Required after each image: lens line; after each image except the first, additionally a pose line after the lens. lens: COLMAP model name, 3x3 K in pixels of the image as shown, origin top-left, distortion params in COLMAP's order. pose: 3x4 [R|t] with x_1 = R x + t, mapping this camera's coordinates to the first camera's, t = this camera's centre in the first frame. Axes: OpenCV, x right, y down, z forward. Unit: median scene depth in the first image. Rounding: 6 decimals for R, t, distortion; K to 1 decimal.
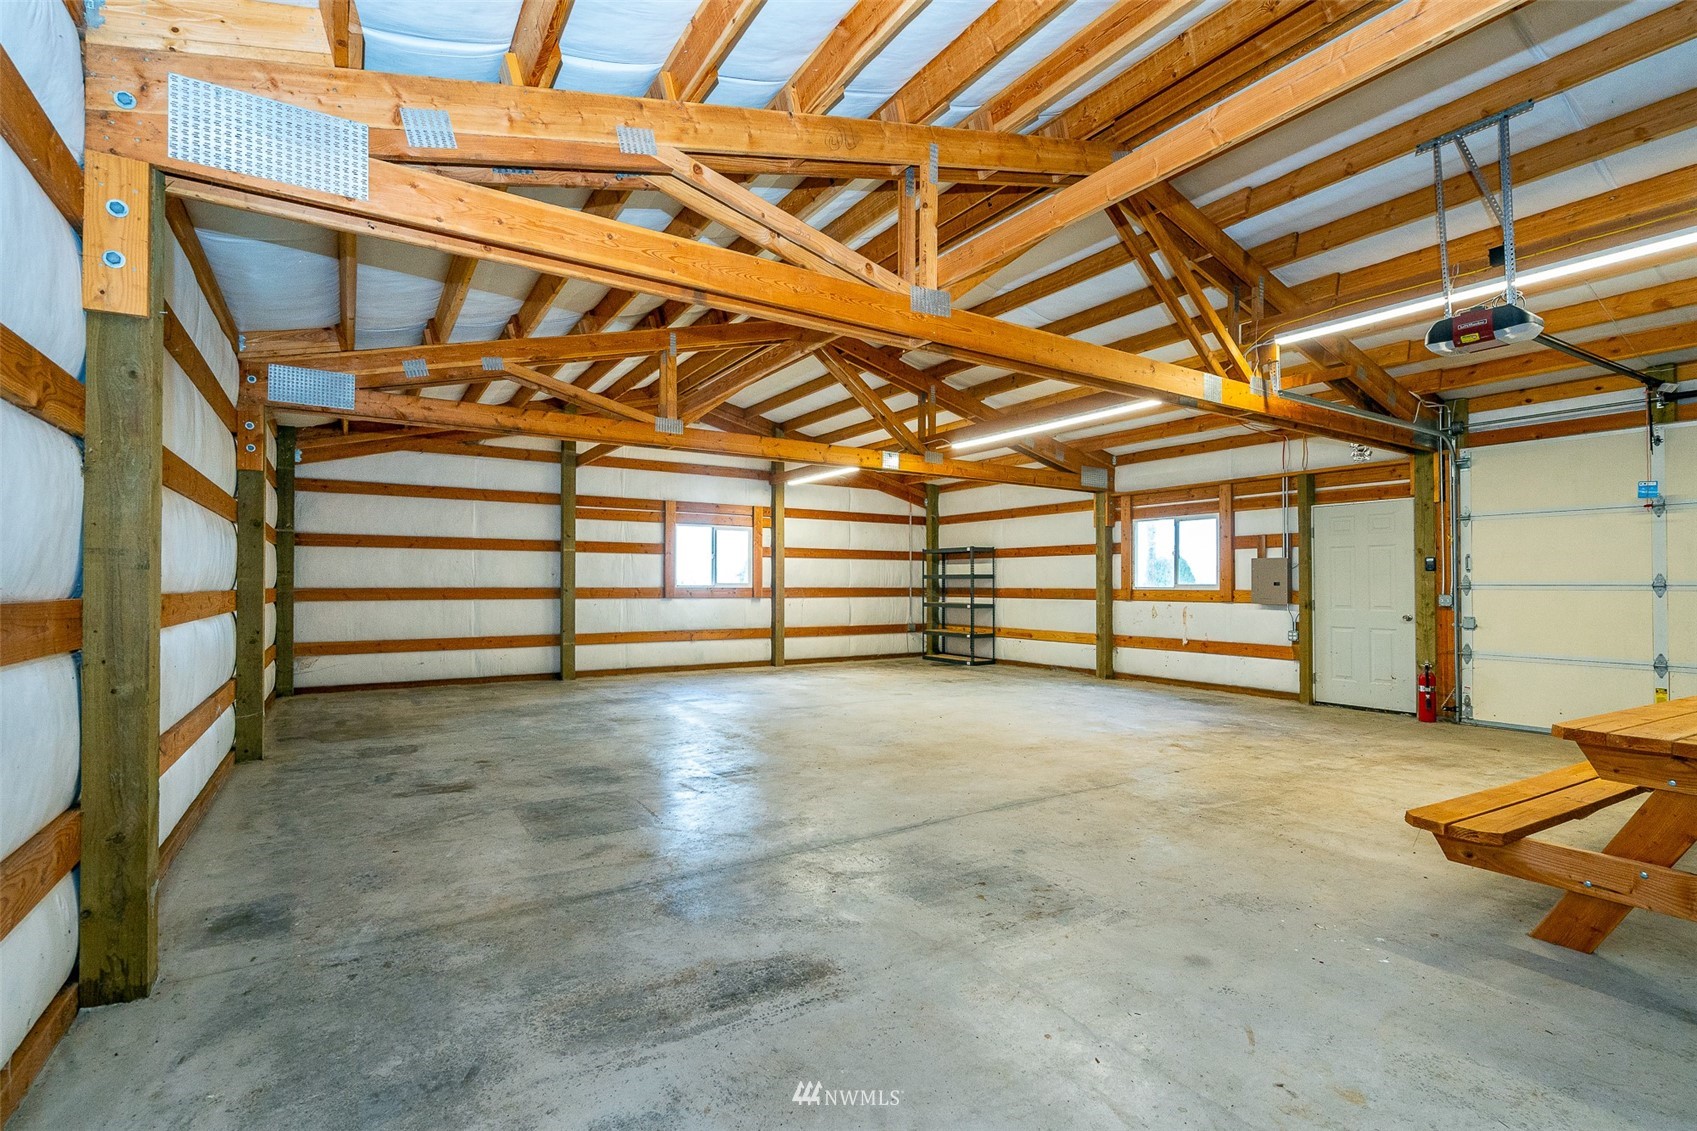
lens RADIAL K [[811.2, 0, 864.4], [0, 811.2, 596.5], [0, 0, 1]] dist [-0.016488, 0.011397]
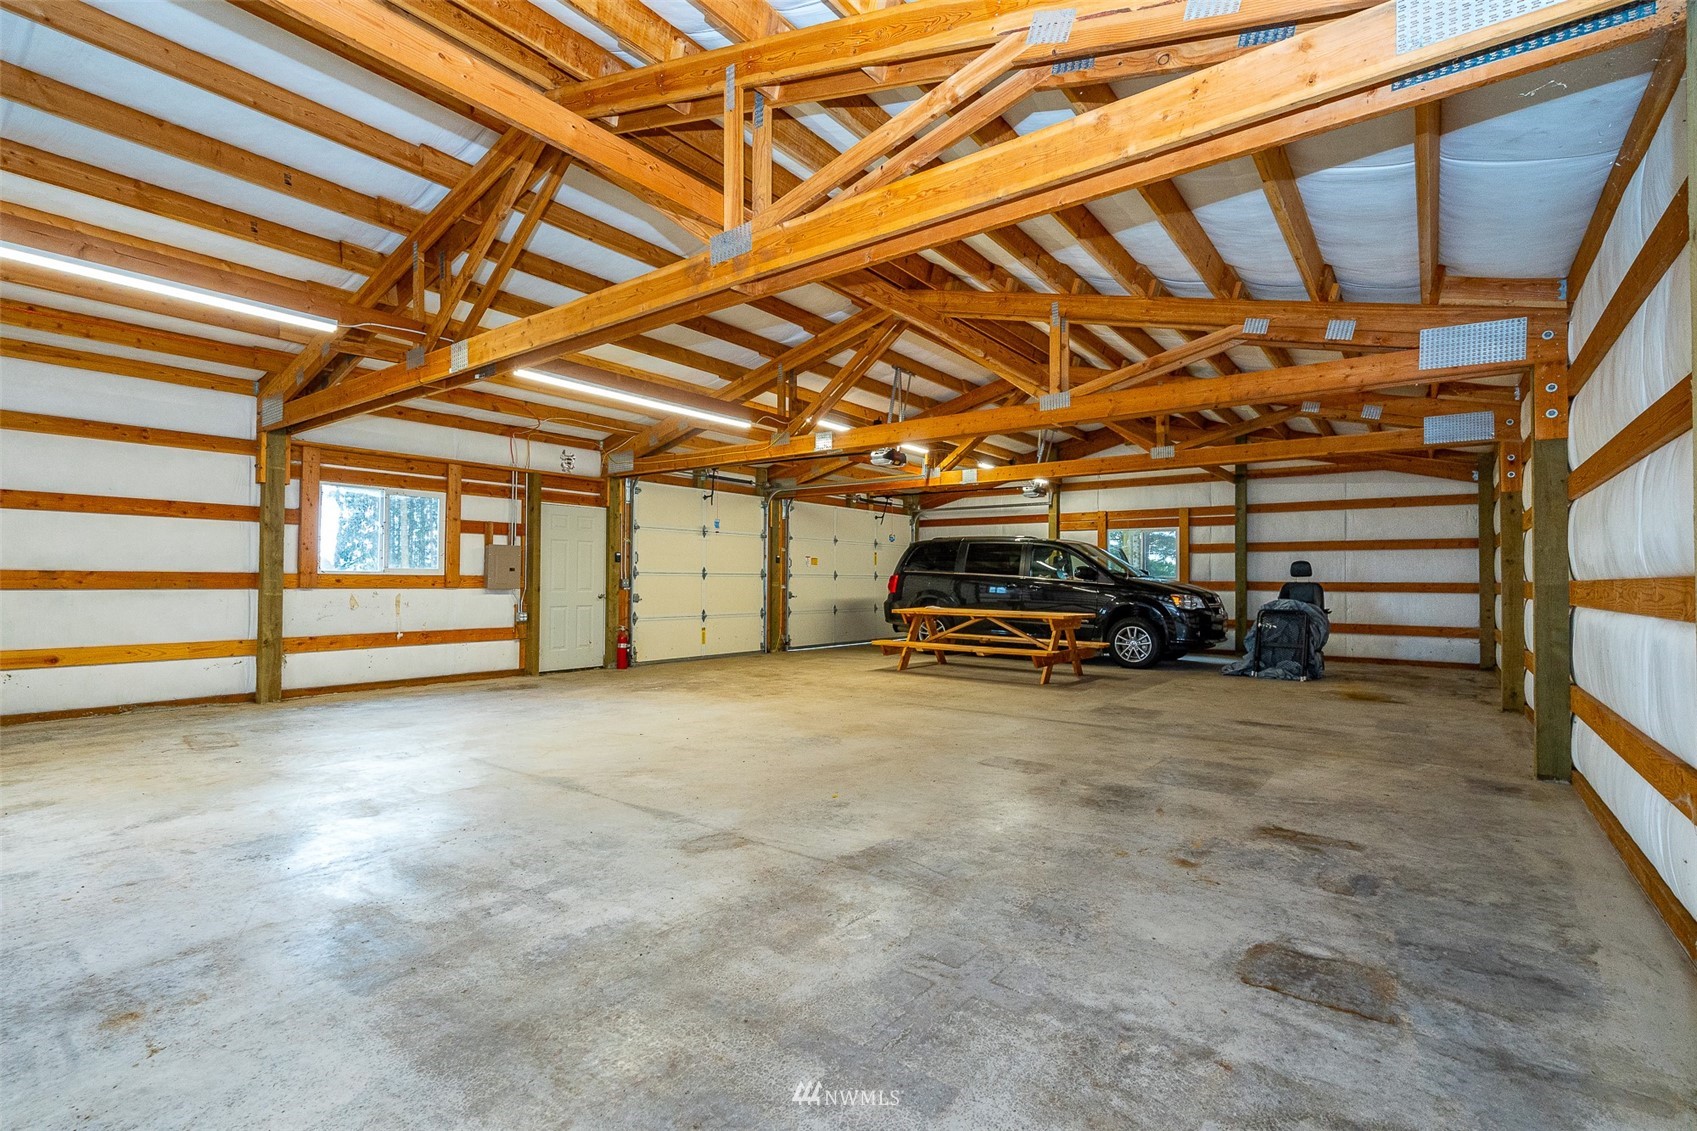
lens RADIAL K [[765.1, 0, 848.5], [0, 765.1, 565.5], [0, 0, 1]] dist [-0.002379, -0.000138]
pose [[-0.341212, 0.008698, 0.939946, -0.589302], [0.001146, 0.999960, -0.008838, -0.011321], [-0.939986, -0.001939, -0.341208, 0.917428]]
